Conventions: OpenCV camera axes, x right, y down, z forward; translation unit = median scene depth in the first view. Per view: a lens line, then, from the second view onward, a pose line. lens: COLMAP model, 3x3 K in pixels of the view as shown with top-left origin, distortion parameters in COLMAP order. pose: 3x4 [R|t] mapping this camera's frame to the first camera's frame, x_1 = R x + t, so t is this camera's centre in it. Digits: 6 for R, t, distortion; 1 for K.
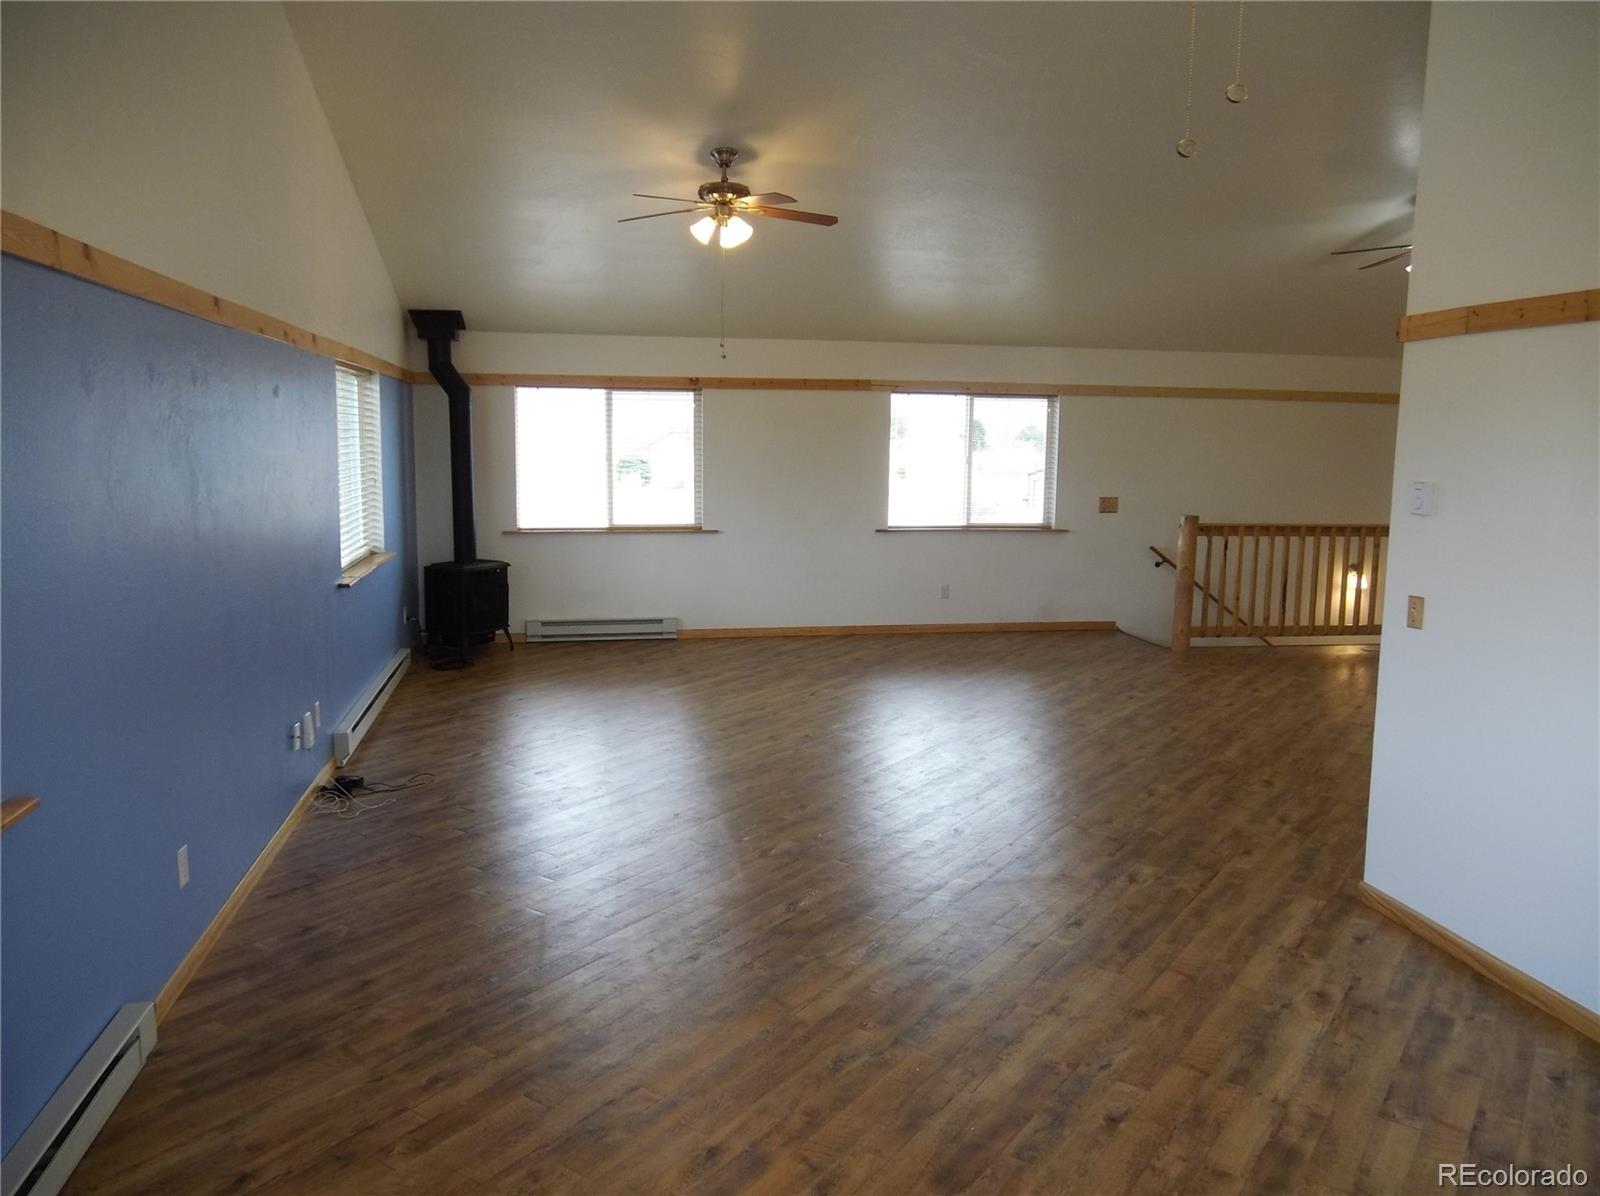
lens RADIAL K [[1205.6, 0, 801.0], [0, 1205.6, 598.5], [0, 0, 1]] dist [0.007367, 0.000137]
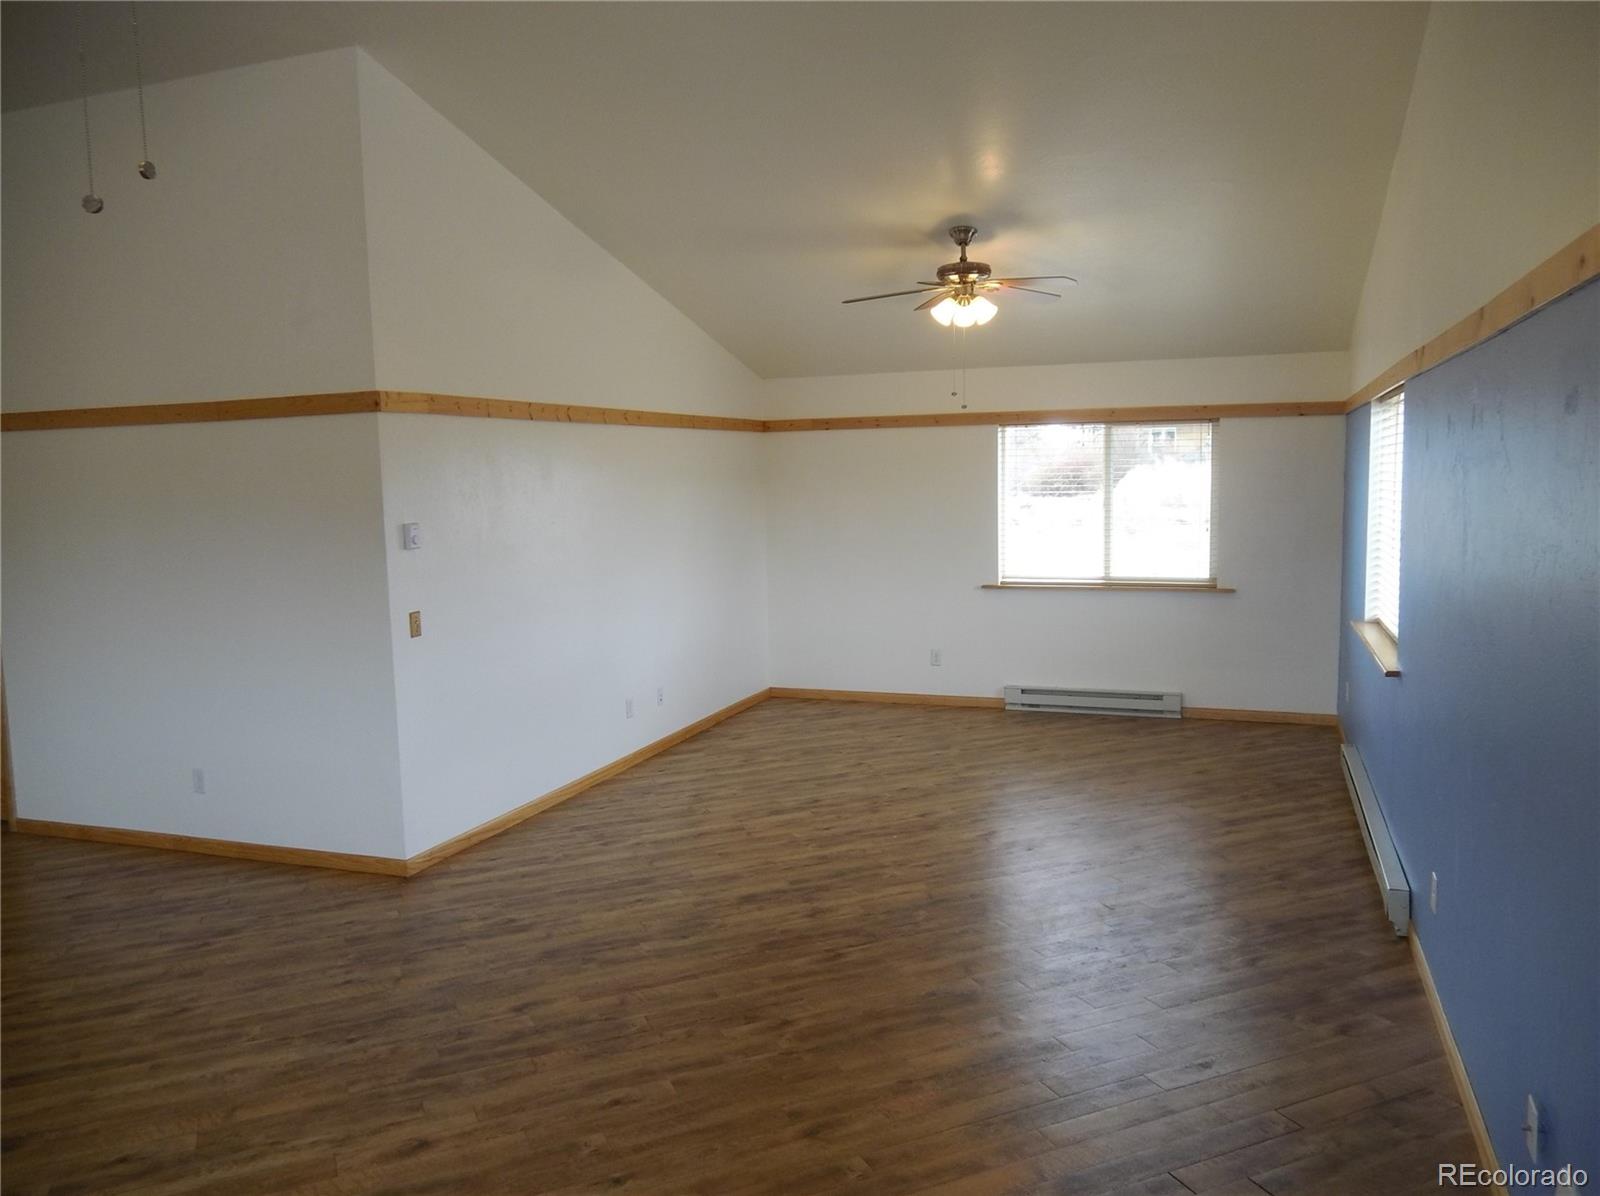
lens RADIAL K [[1205.6, 0, 794.8], [0, 1205.6, 599.0], [0, 0, 1]] dist [0.007367, 0.000137]
pose [[-0.848855, -0.050096, 0.526247, -0.224157], [0.086161, 0.969076, 0.231232, -0.122013], [-0.521557, 0.241624, -0.818288, 0.807833]]
